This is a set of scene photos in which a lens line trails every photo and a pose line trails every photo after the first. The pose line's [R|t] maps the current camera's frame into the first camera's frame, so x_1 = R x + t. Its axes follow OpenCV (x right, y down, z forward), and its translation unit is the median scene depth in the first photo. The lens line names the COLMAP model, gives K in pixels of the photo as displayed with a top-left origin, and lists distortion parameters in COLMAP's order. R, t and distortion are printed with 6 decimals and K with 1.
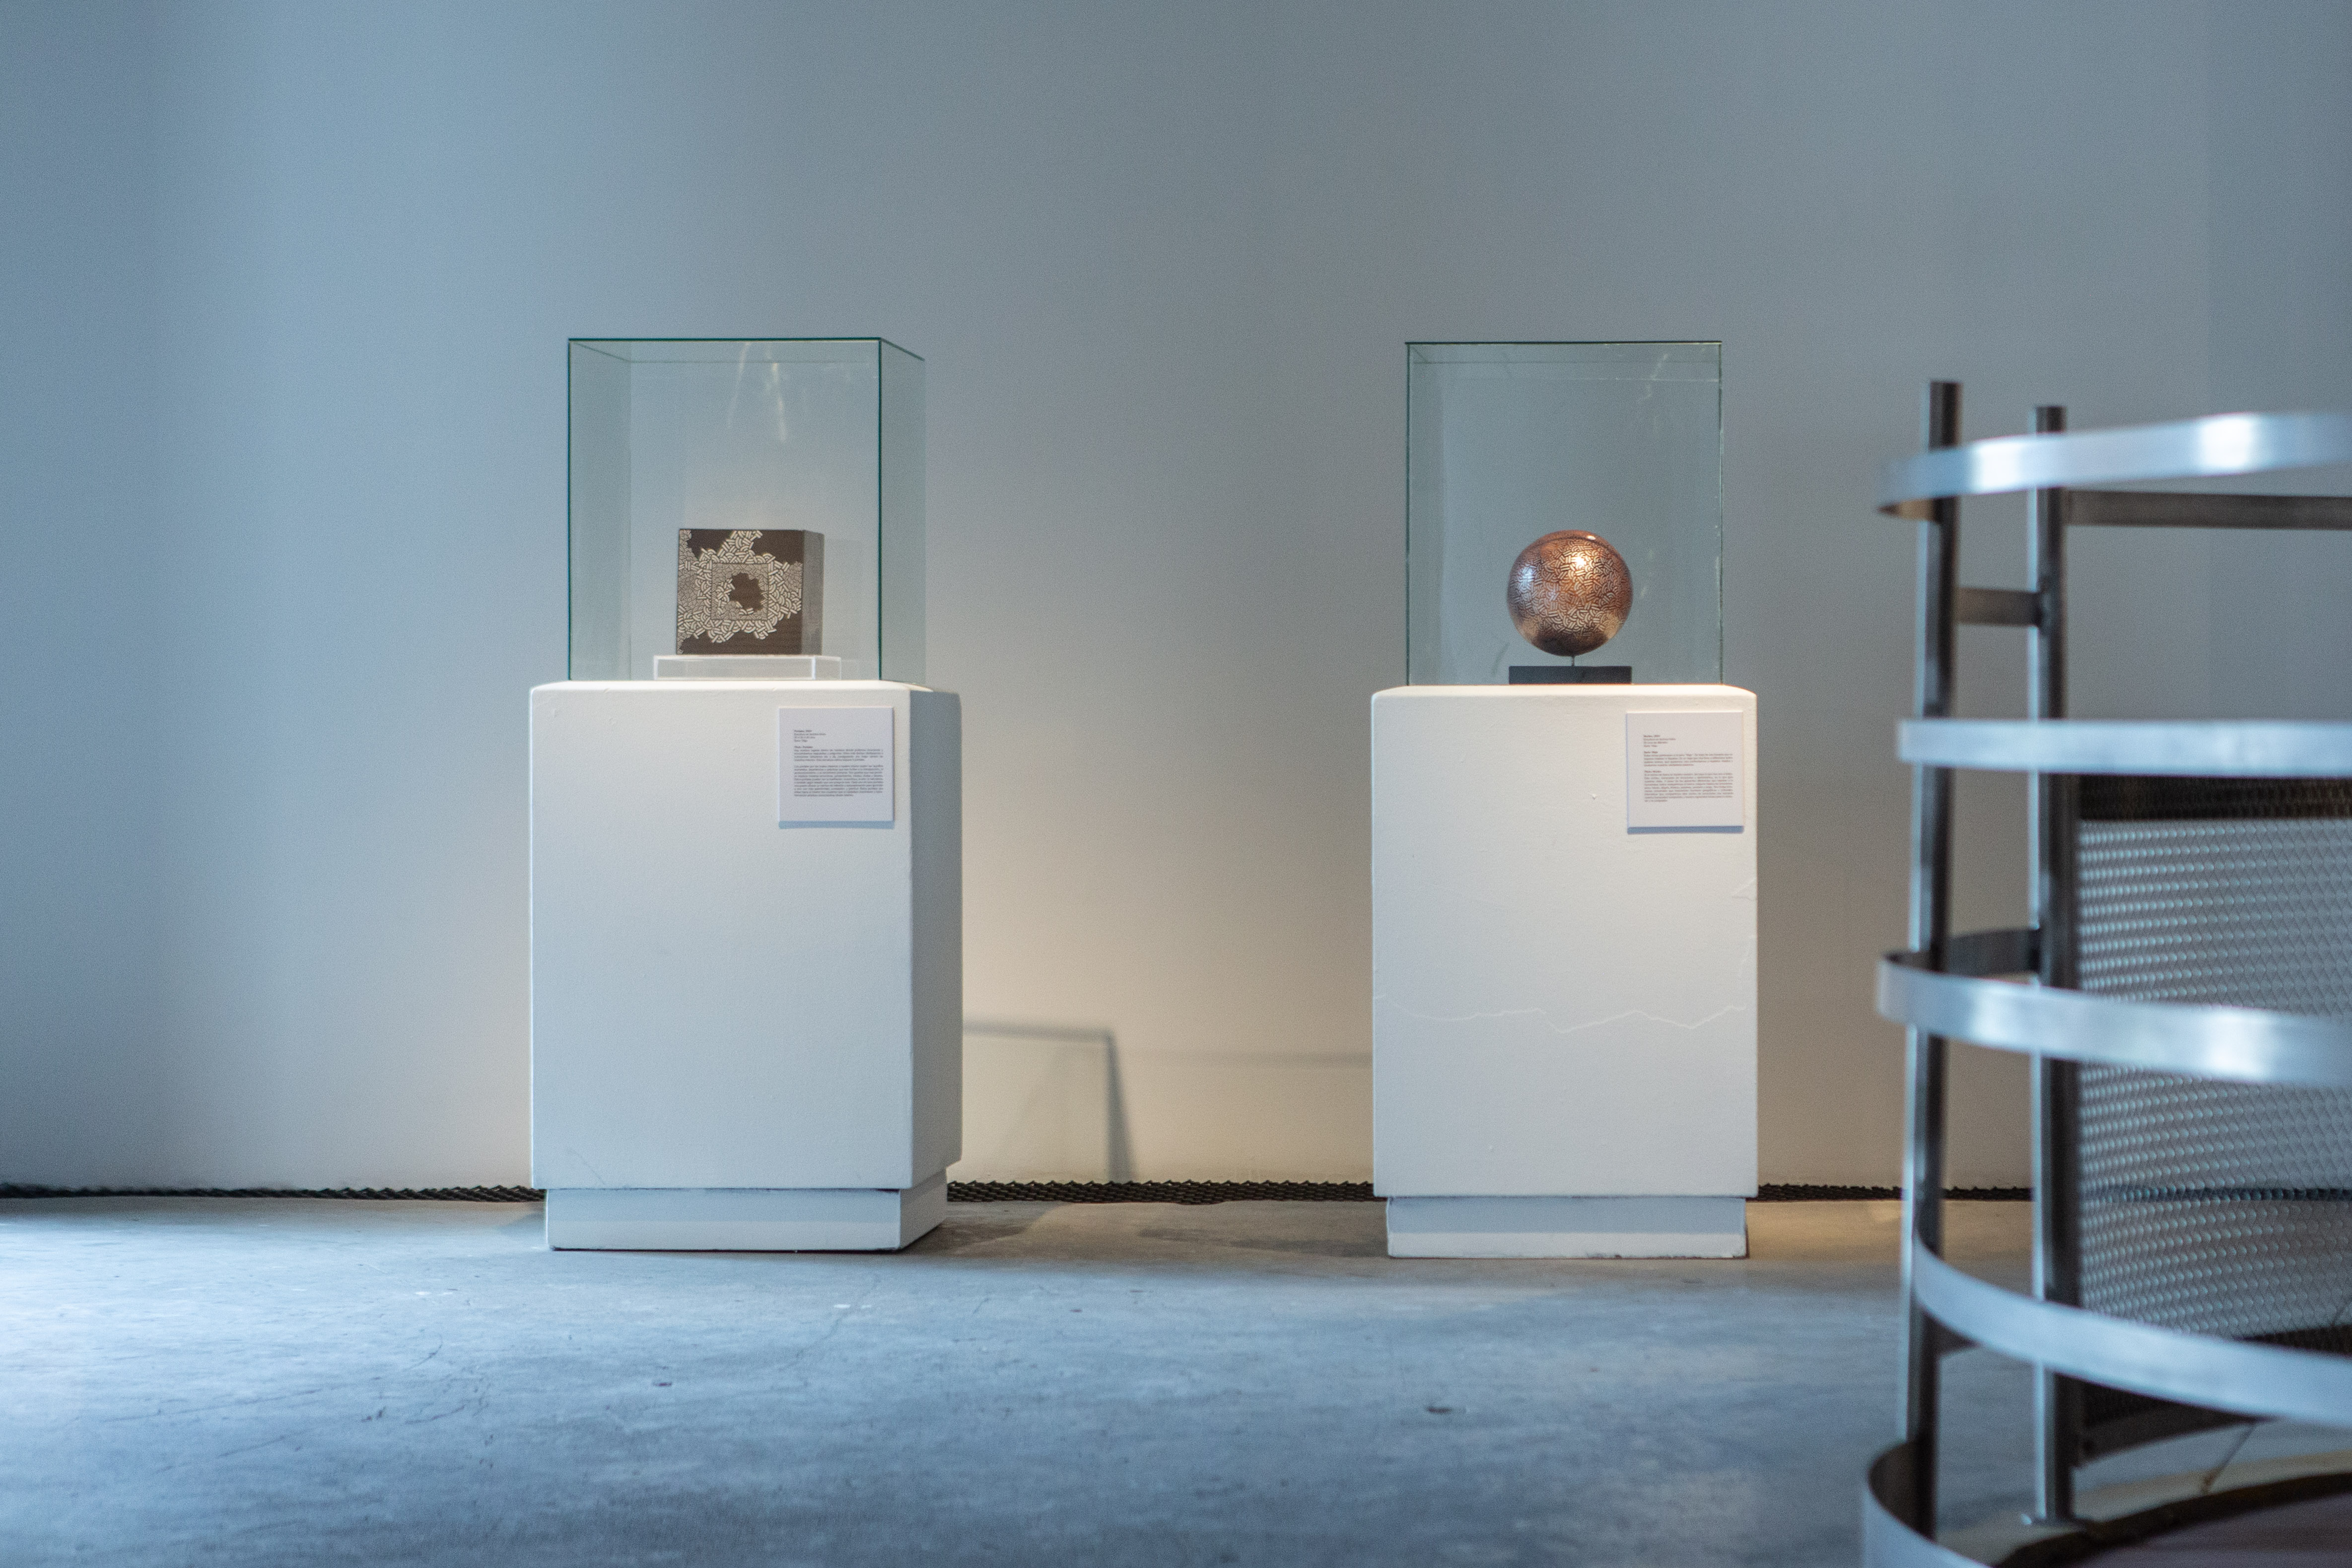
lens RADIAL K [[9086.7, 0, 1179.4], [0, 9086.7, 774.7], [0, 0, 1]] dist [0.458985, 0.000000]
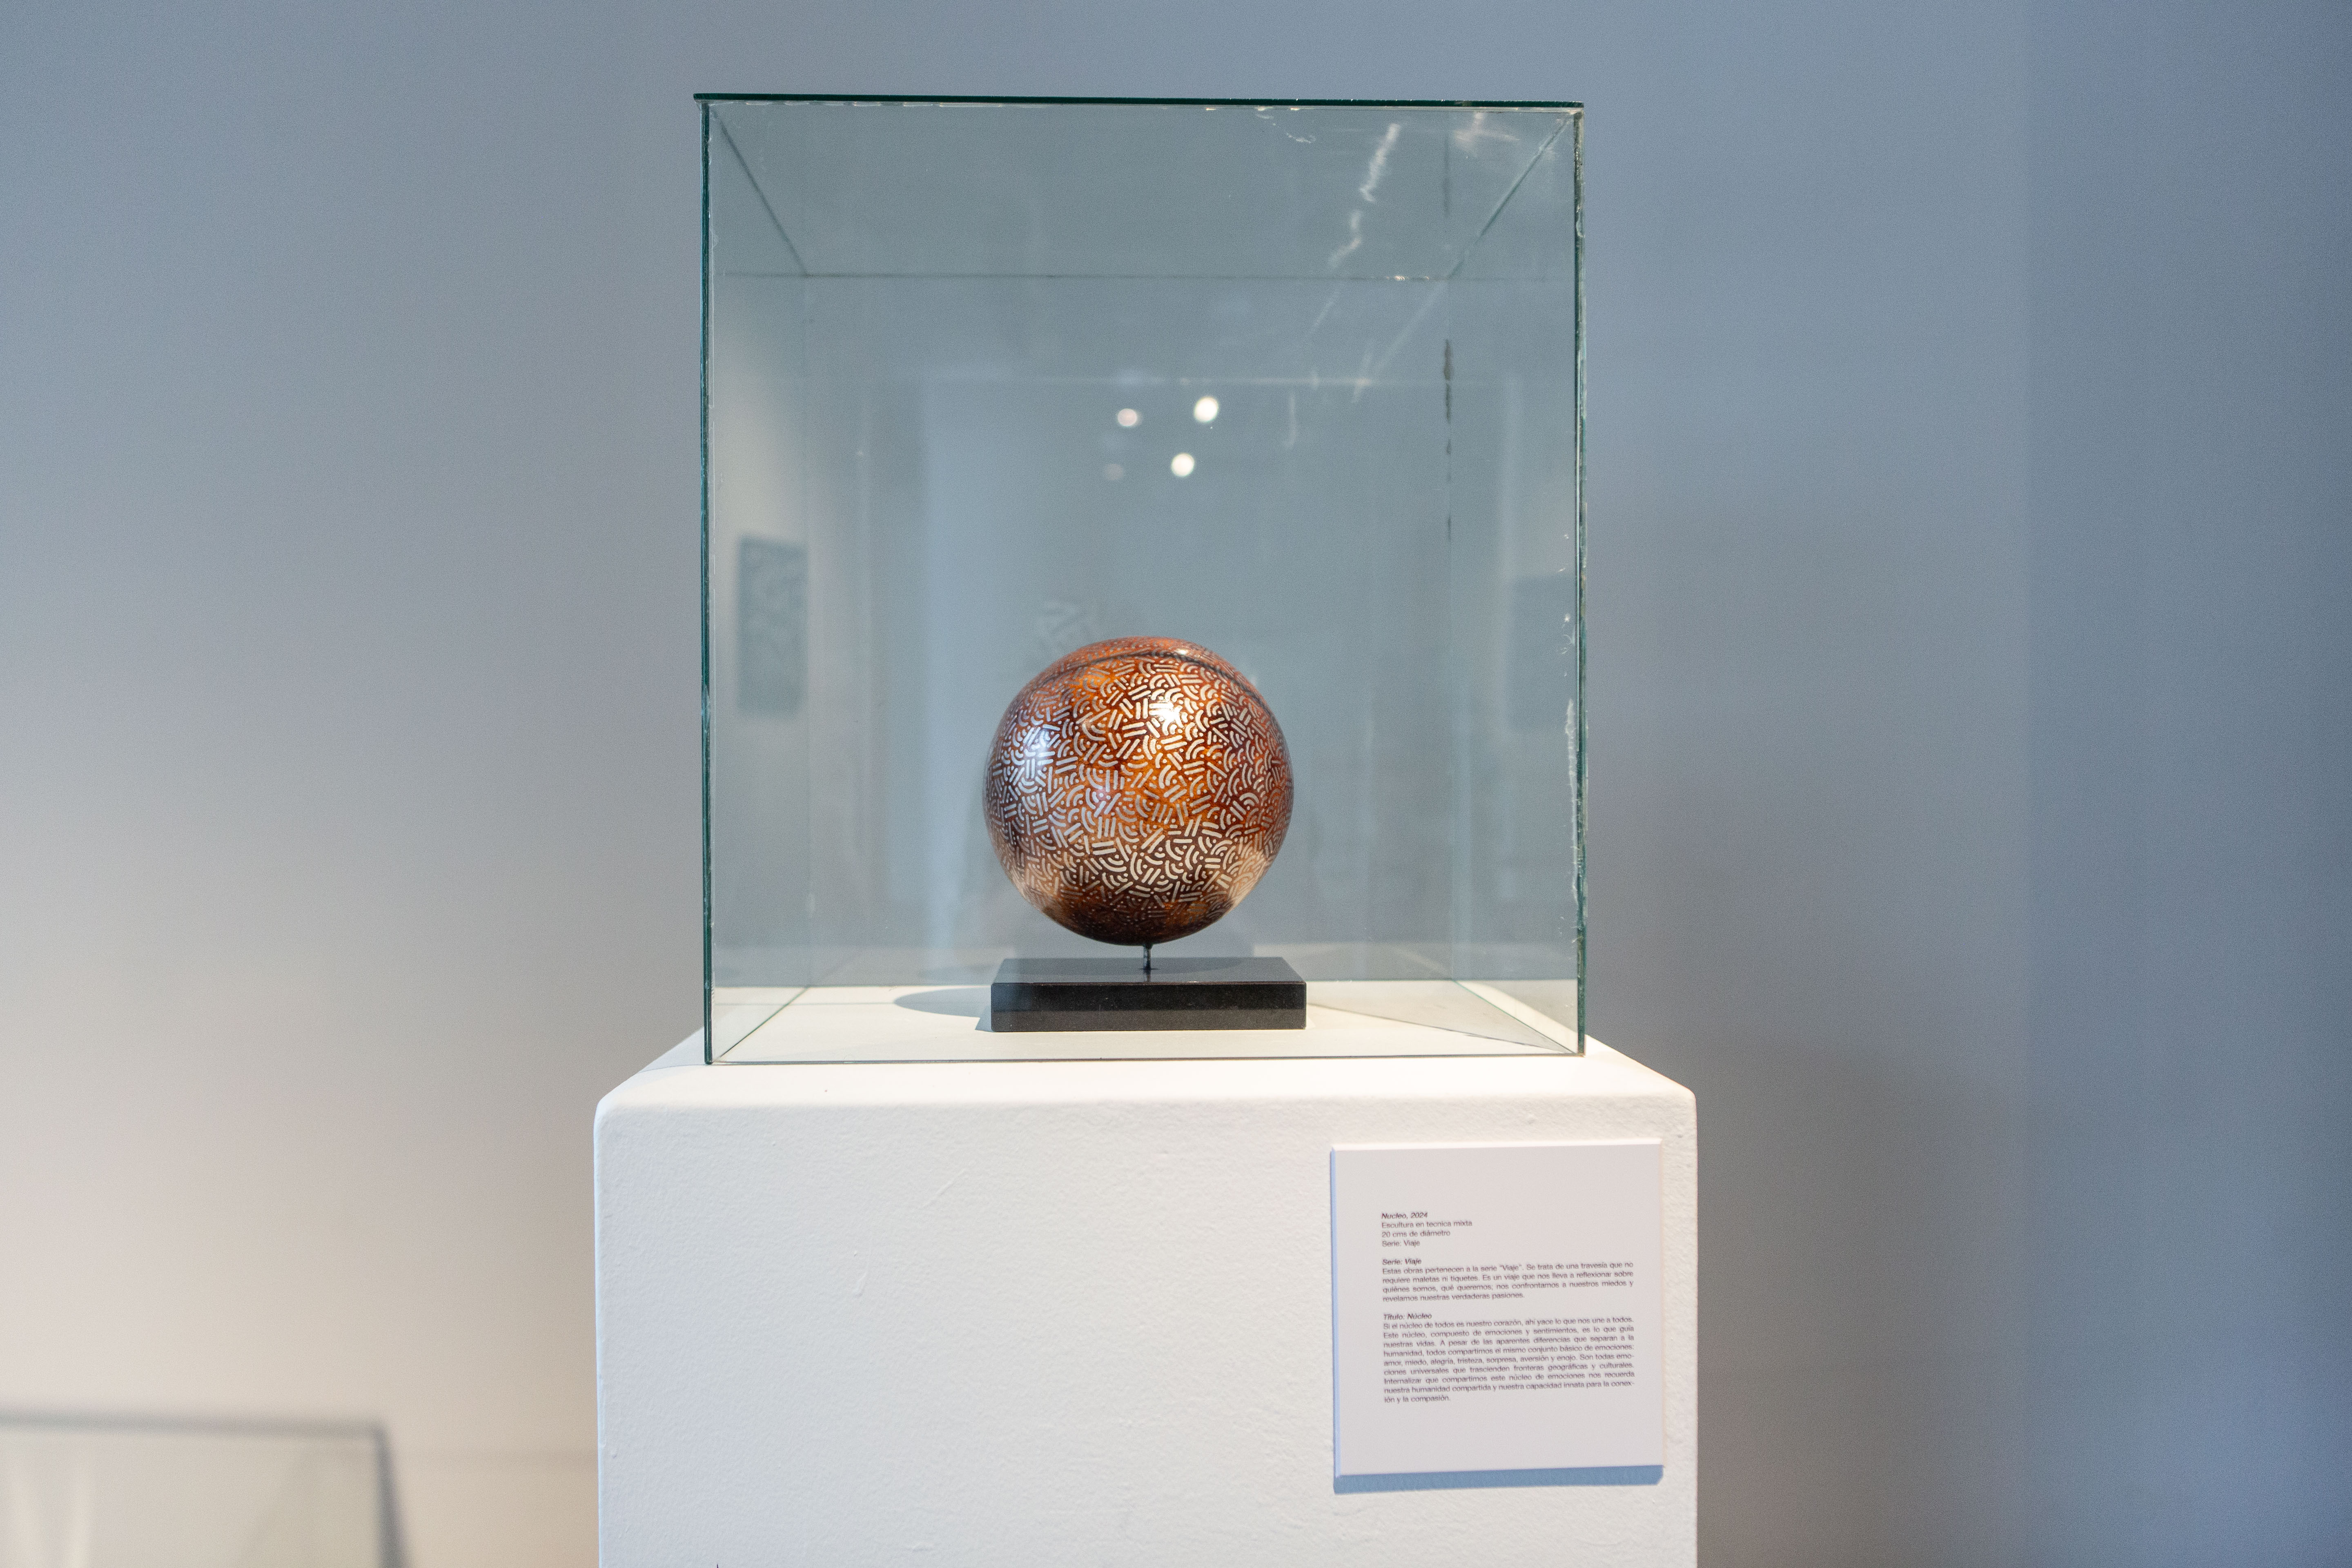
lens RADIAL K [[2567.3, 0, 1176.9], [0, 2567.3, 775.4], [0, 0, 1]] dist [0.014144, 0.000000]
pose [[0.993265, -0.003004, 0.115830, 0.031889], [0.003038, 0.999995, -0.000112, -0.021119], [-0.115829, 0.000463, 0.993269, 0.903674]]
